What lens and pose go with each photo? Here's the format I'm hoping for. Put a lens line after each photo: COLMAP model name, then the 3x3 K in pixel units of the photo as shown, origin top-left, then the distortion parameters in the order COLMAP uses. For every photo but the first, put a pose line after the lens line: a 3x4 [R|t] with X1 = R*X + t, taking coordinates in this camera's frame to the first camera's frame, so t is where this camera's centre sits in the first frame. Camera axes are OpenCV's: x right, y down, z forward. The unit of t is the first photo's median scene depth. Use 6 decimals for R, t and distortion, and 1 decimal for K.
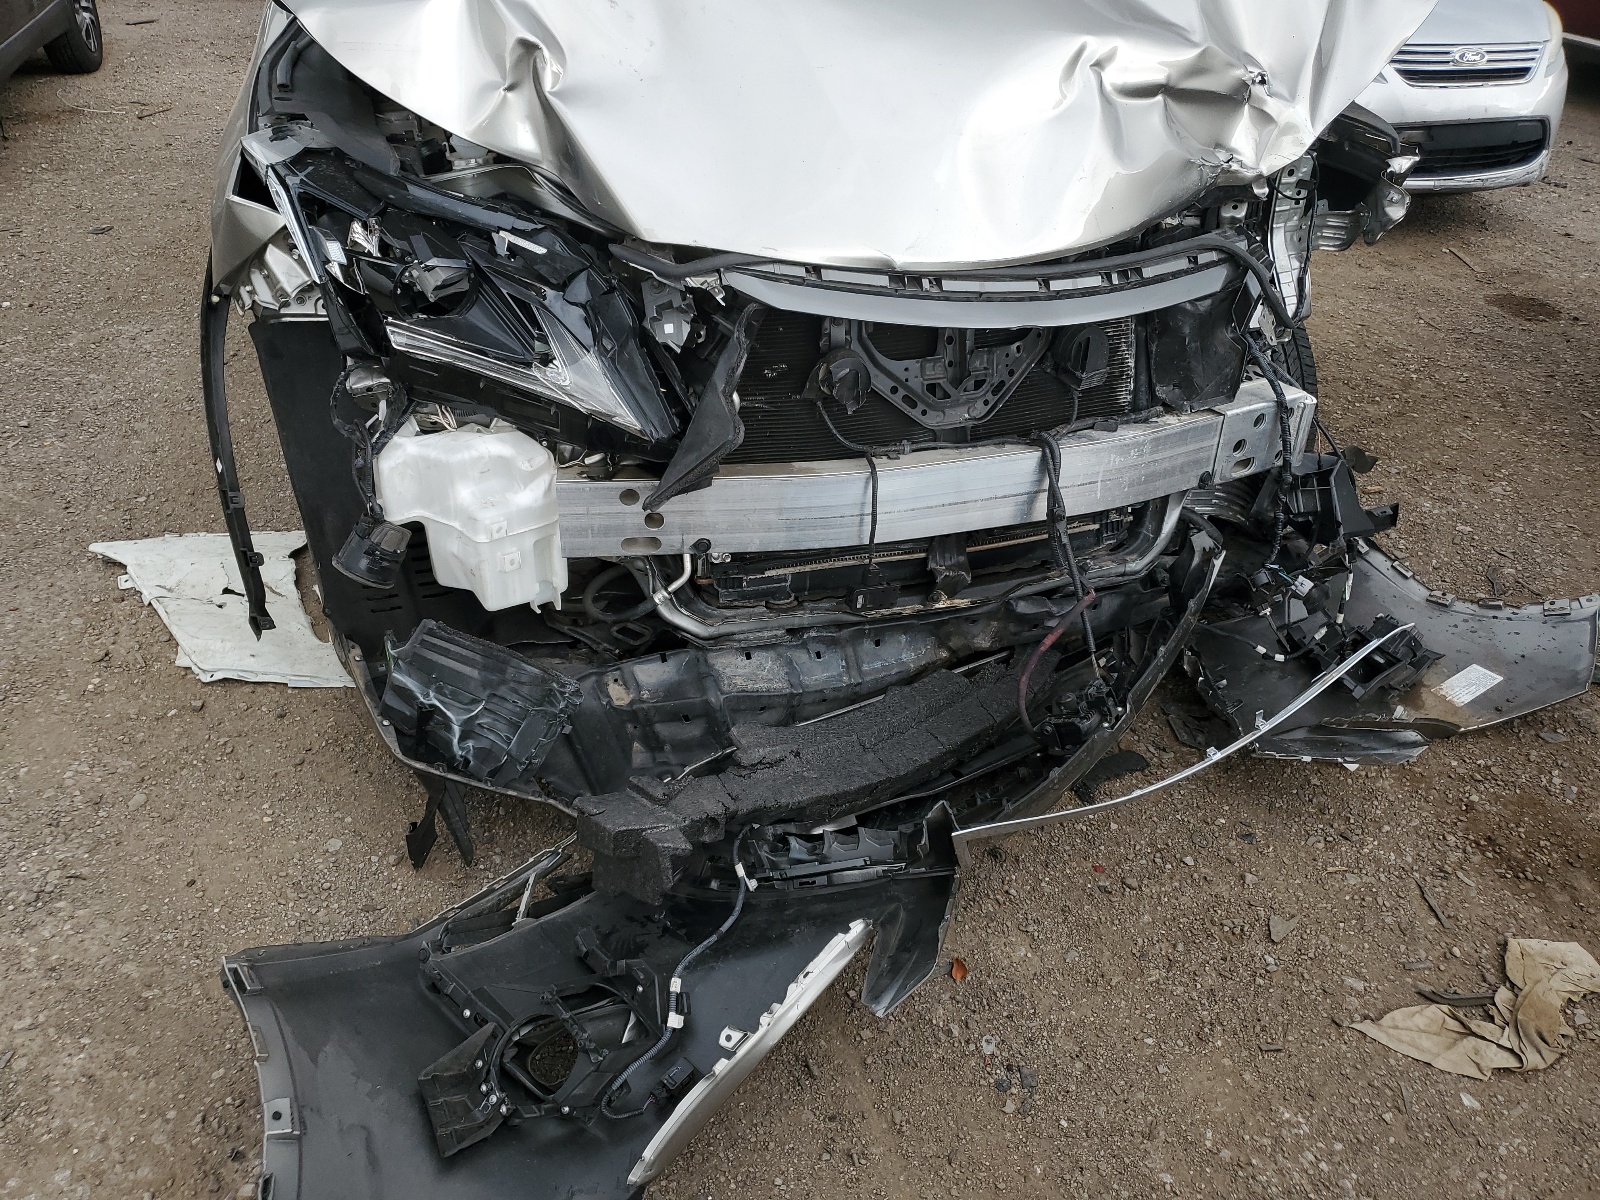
lens RADIAL K [[1260.2, 0, 883.6], [0, 1260.2, 598.3], [0, 0, 1]] dist [0.176983, -0.520556]
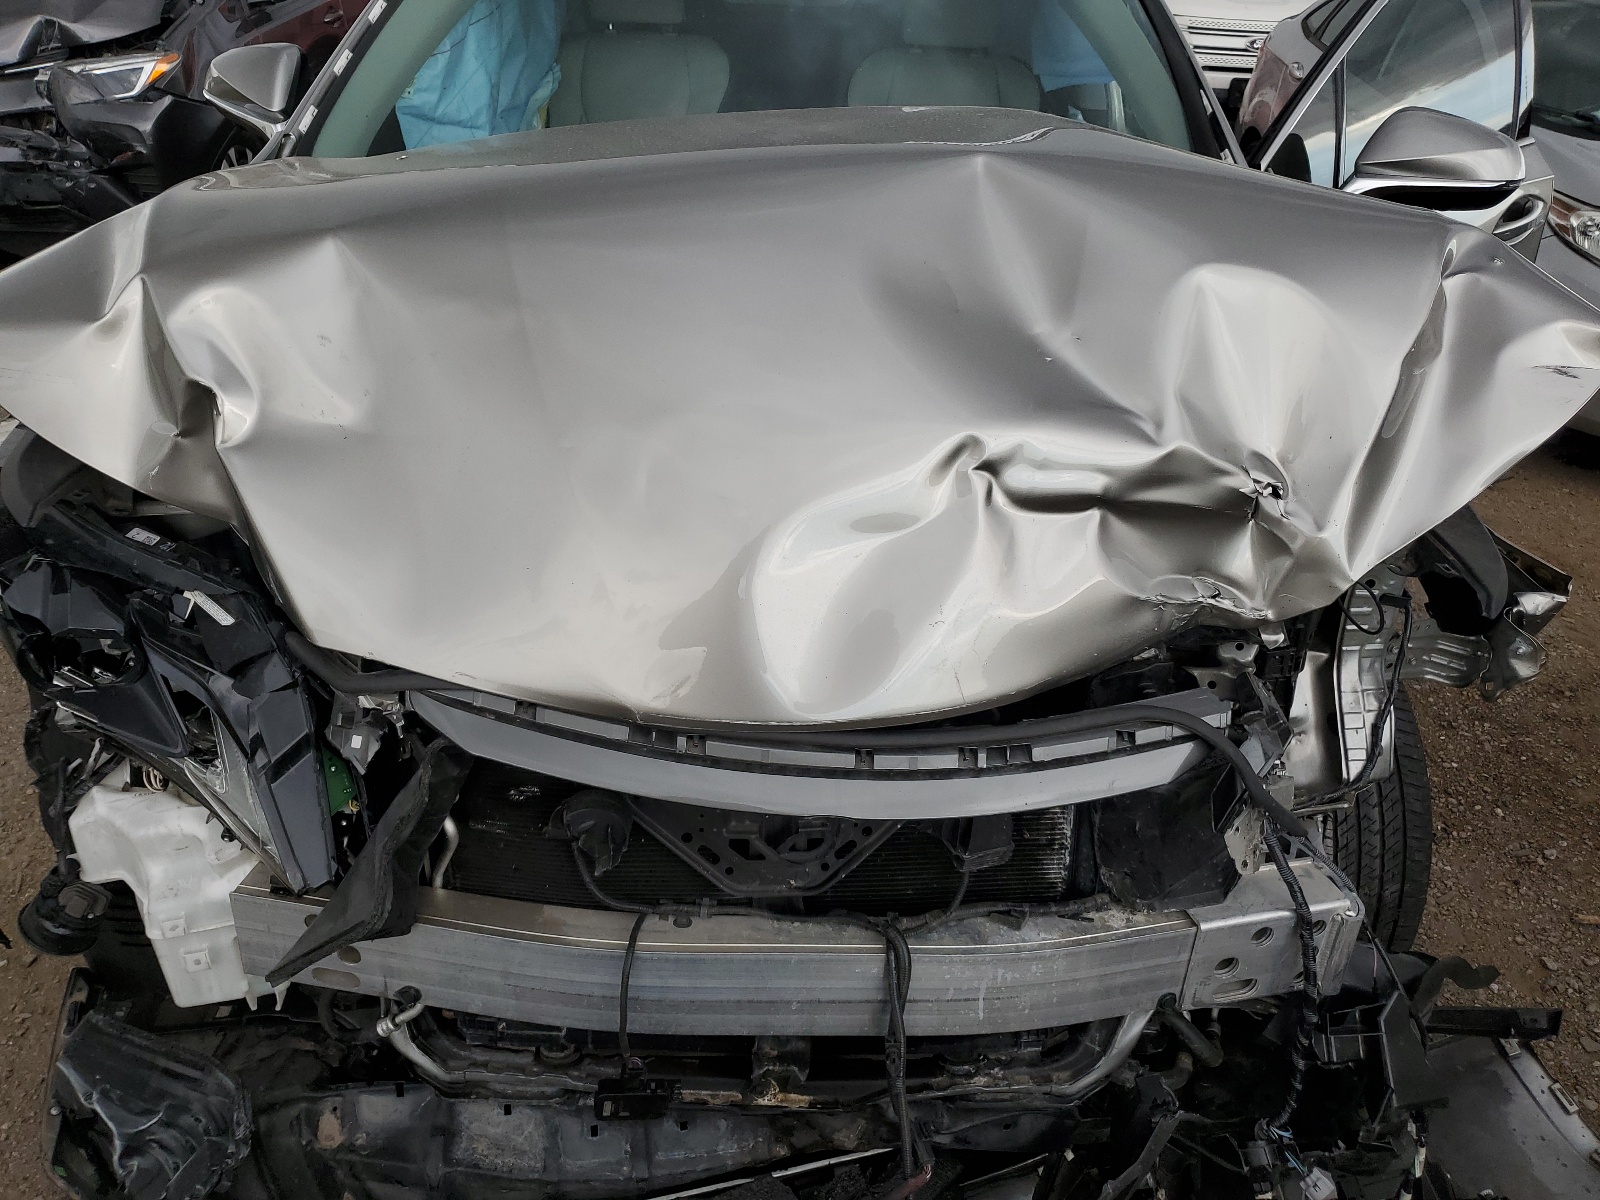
lens RADIAL K [[1347.2, 0, 800.0], [0, 1347.2, 600.0], [0, 0, 1]] dist [0.018903, -0.013017]
pose [[0.953786, 0.151067, -0.259752, 0.244328], [-0.176256, 0.981371, -0.076447, -0.242903], [0.243364, 0.118697, 0.962645, 0.240133]]
